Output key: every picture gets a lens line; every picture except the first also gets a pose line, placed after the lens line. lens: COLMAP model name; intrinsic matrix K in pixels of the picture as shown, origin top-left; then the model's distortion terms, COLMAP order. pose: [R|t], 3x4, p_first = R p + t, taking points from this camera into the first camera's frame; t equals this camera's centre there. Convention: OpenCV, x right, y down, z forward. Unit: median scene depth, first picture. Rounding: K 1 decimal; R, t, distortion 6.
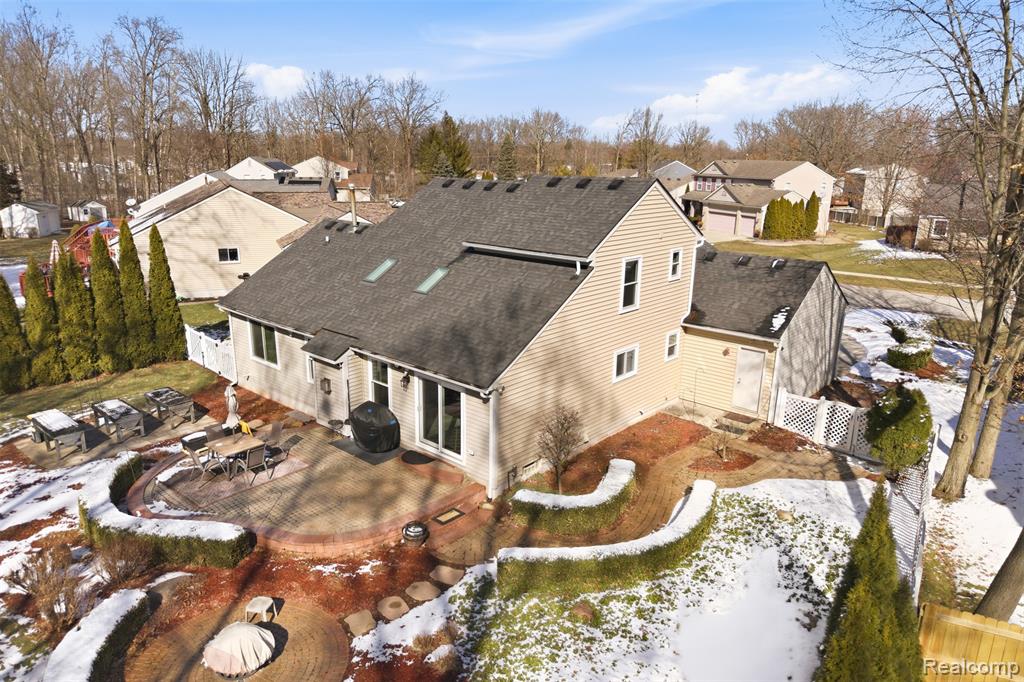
lens RADIAL K [[692.7, 0, 512.0], [0, 692.7, 341.0], [0, 0, 1]] dist [0.006484, 0.000870]
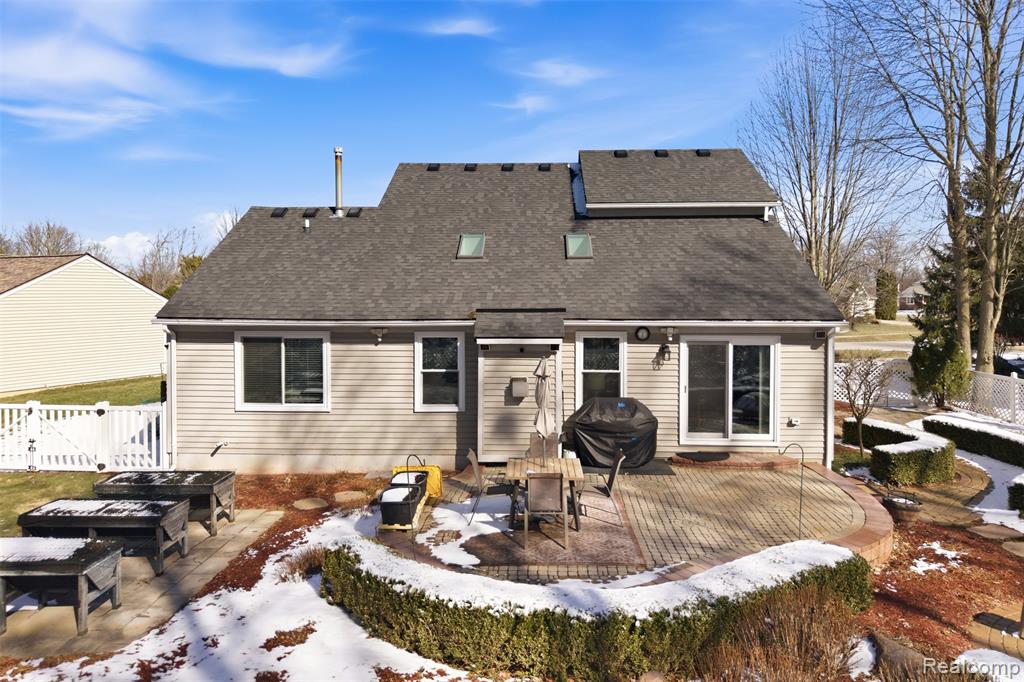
lens RADIAL K [[692.7, 0, 512.0], [0, 692.7, 341.0], [0, 0, 1]] dist [0.006484, 0.000870]
pose [[0.749112, -0.039090, 0.661289, -0.734857], [0.190924, 0.968638, -0.159021, 0.129004], [-0.634334, 0.245380, 0.733082, 0.576980]]
